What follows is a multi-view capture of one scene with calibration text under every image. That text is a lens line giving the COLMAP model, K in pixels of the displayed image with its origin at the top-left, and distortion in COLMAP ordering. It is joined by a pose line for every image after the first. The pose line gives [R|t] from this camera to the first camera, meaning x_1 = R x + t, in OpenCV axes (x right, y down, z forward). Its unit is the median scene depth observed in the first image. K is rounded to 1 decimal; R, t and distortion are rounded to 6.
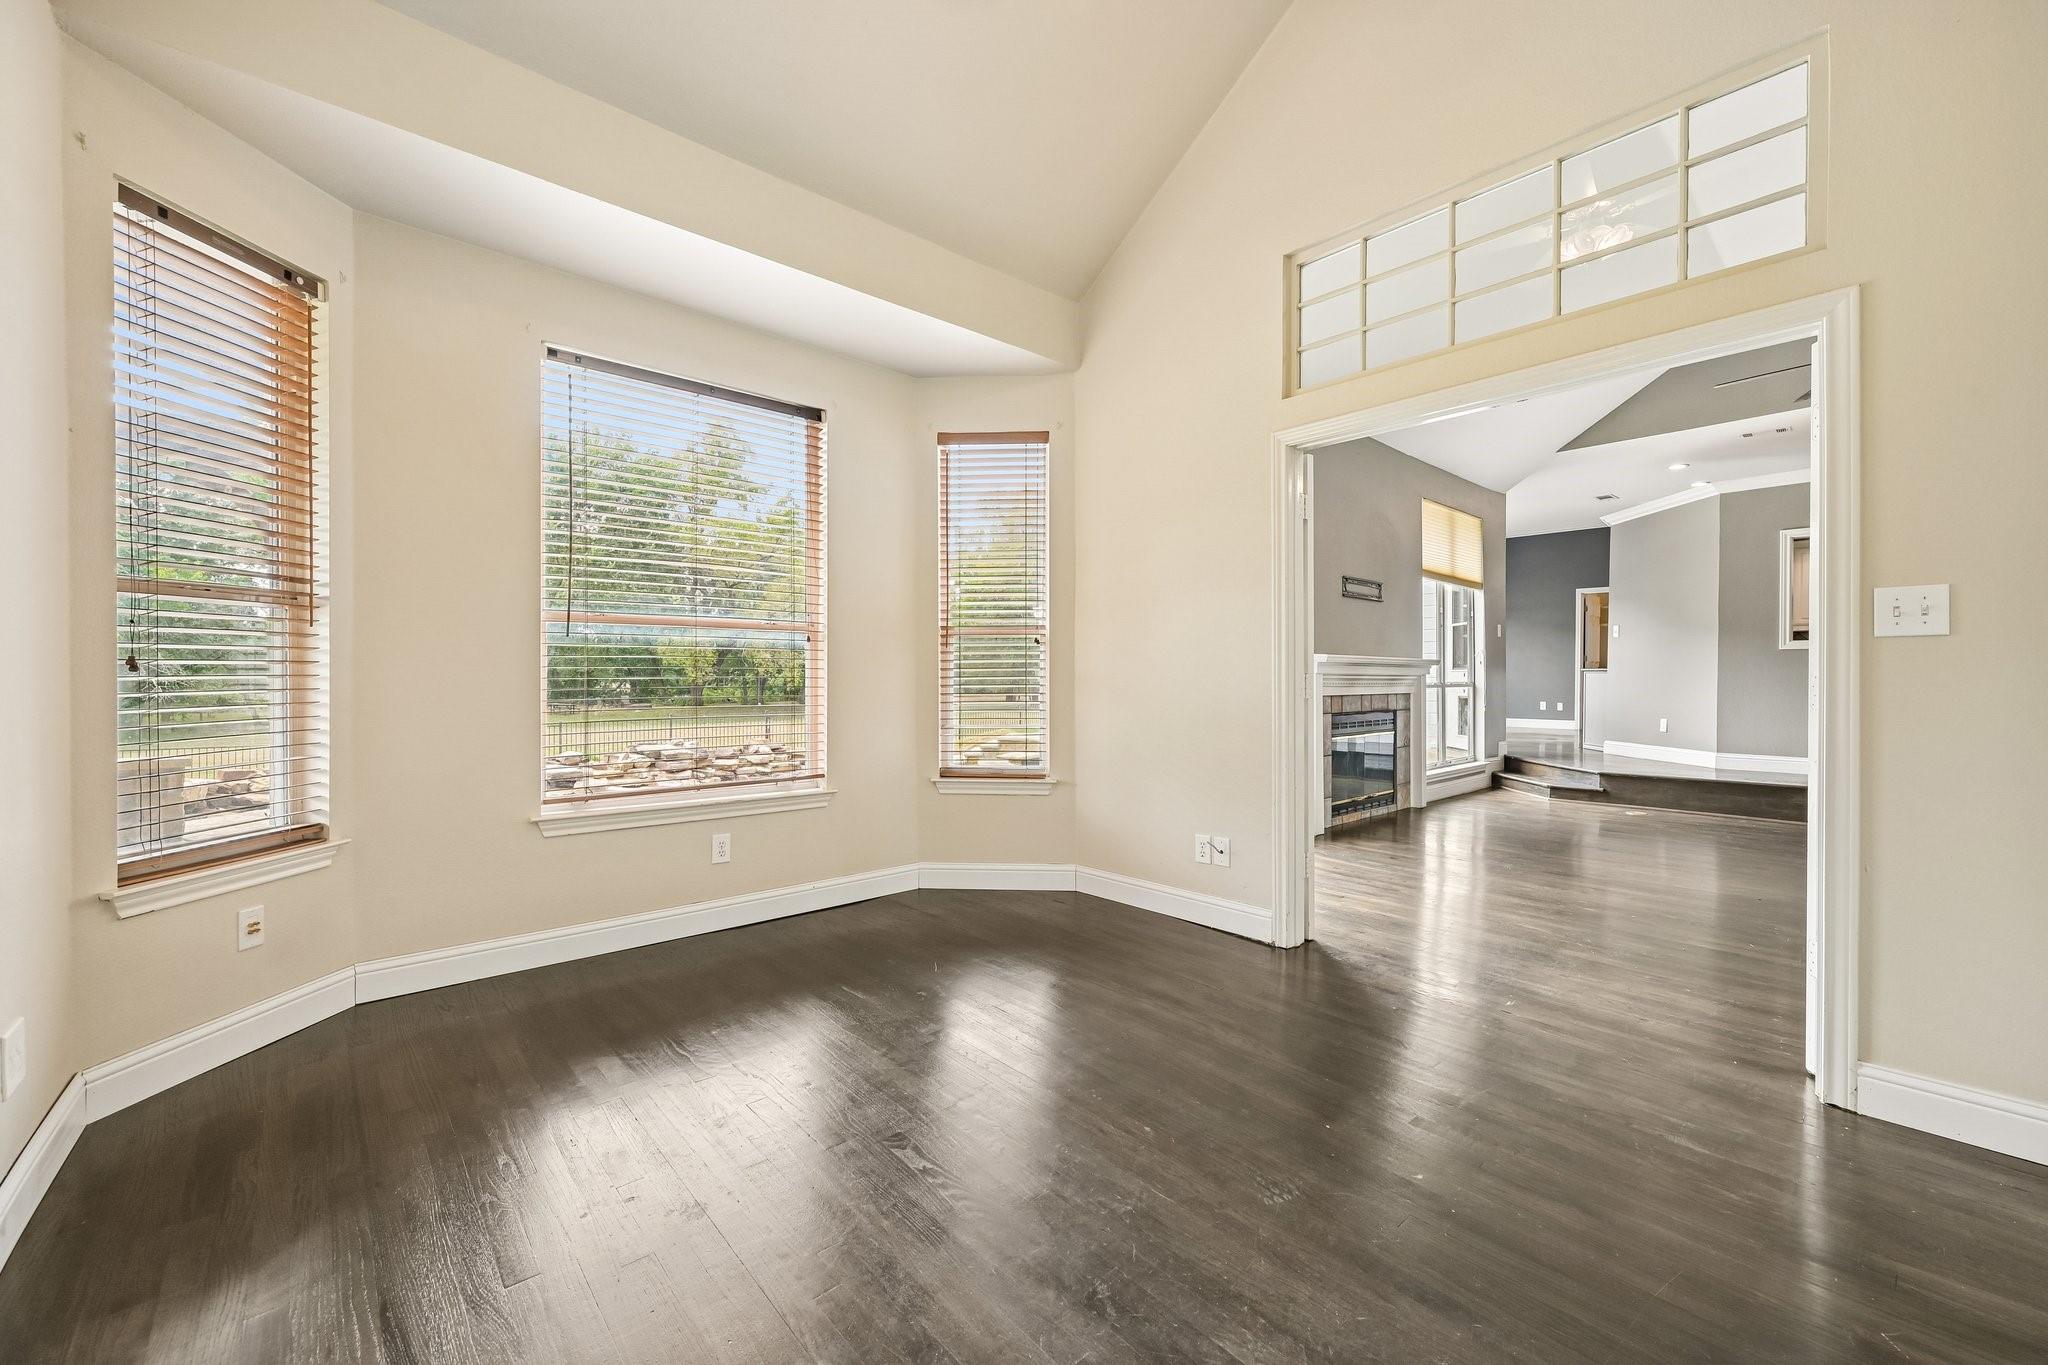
lens RADIAL K [[834.1, 0, 1026.4], [0, 834.1, 673.2], [0, 0, 1]] dist [0.001051, -0.000117]
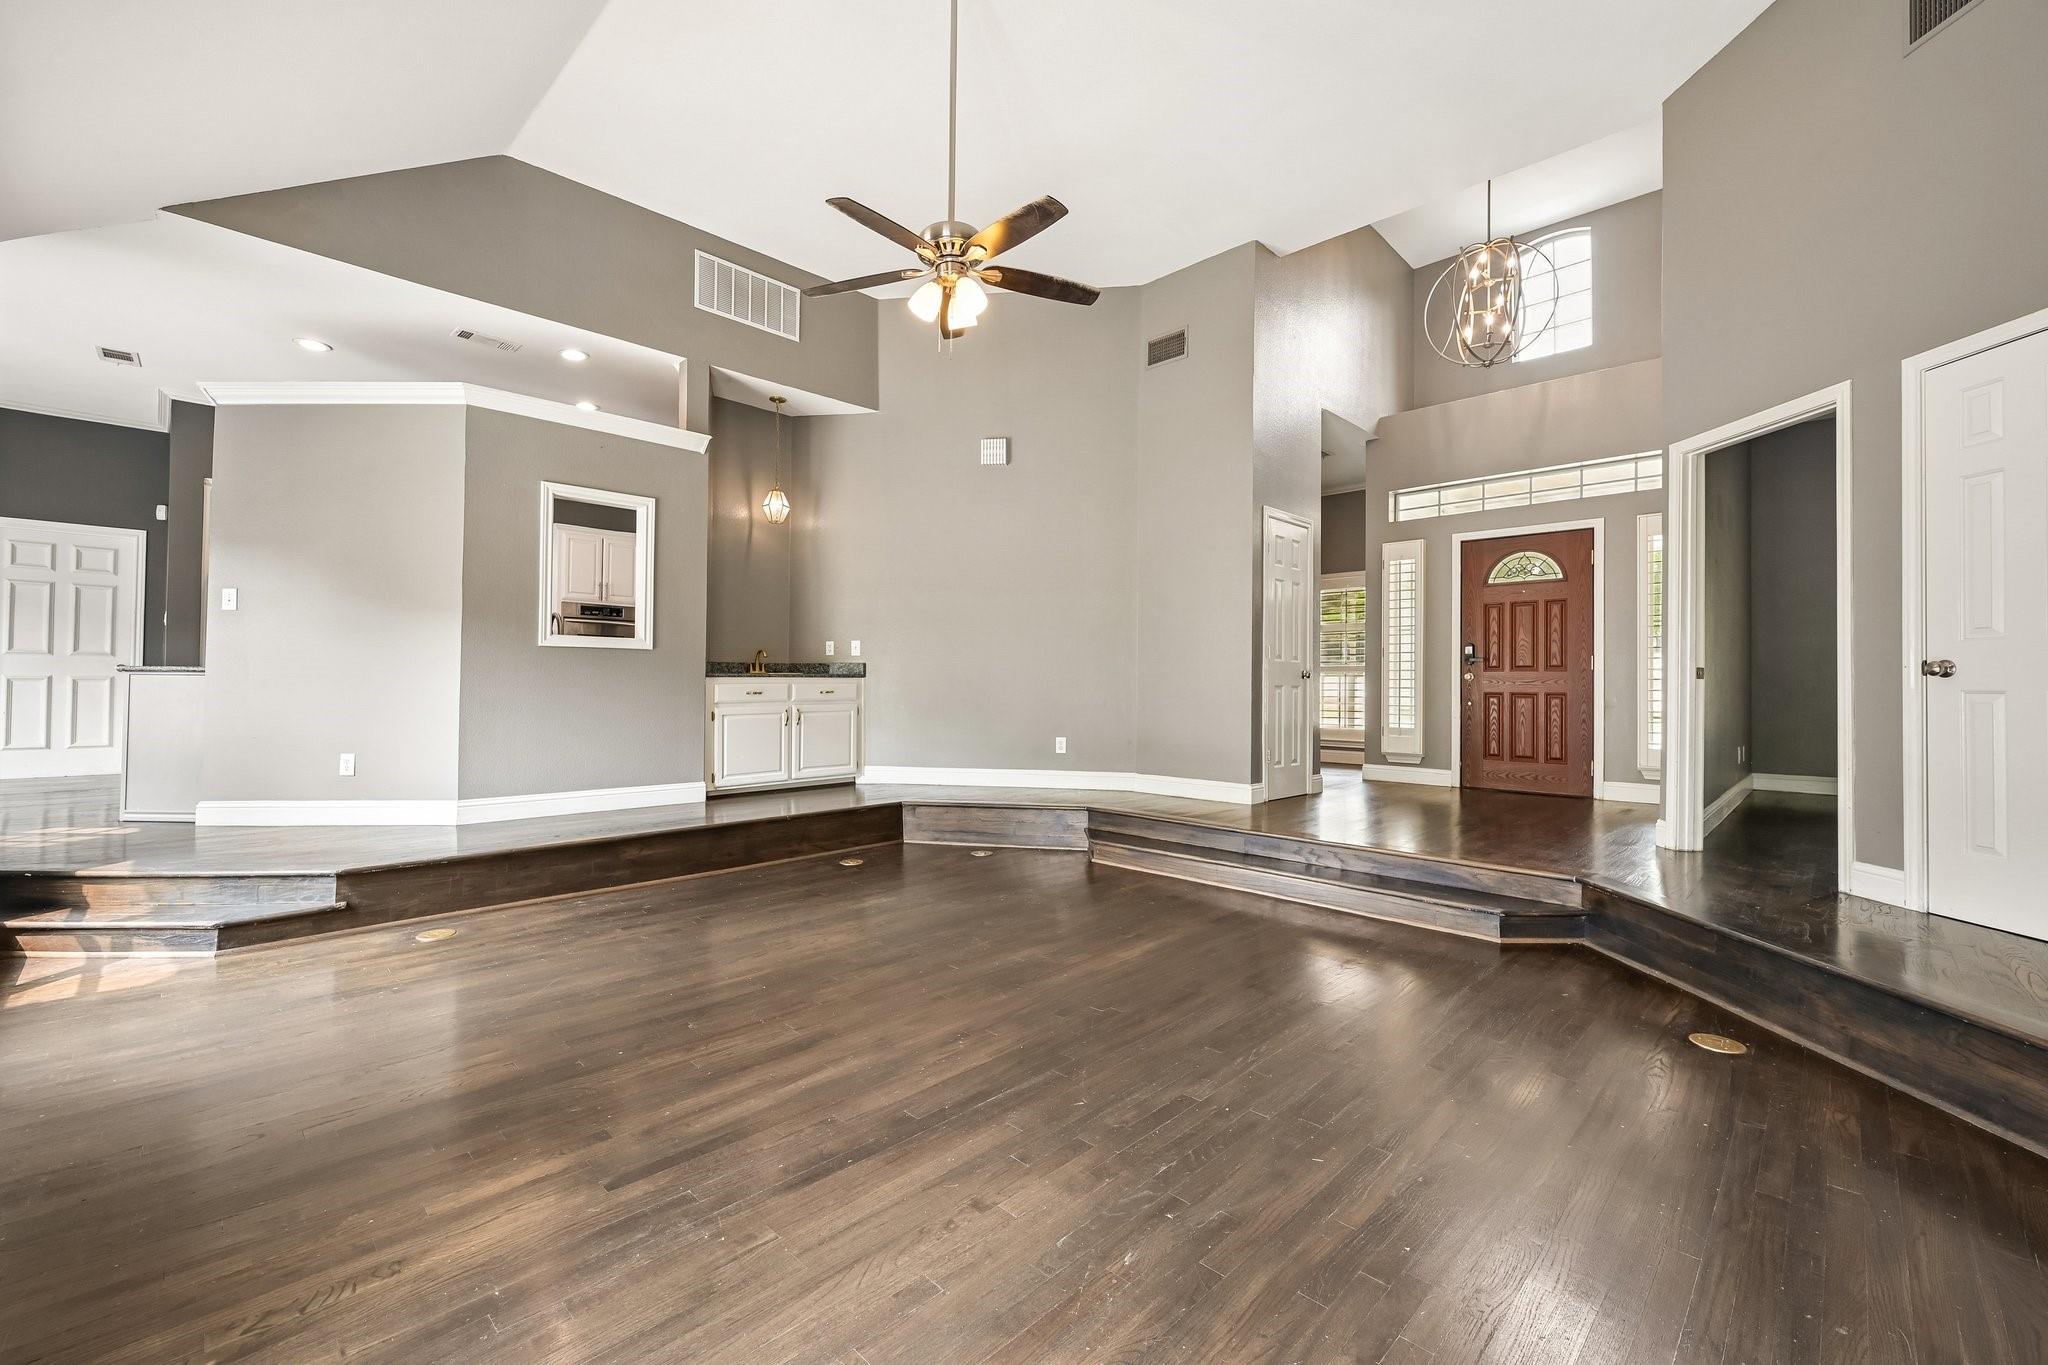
lens RADIAL K [[834.1, 0, 1026.4], [0, 834.1, 673.2], [0, 0, 1]] dist [0.001051, -0.000117]
pose [[-0.071457, 0.009519, 0.997398, 0.143857], [-0.009615, 0.999901, -0.010232, -0.001210], [-0.997397, -0.010321, -0.071358, 0.599293]]
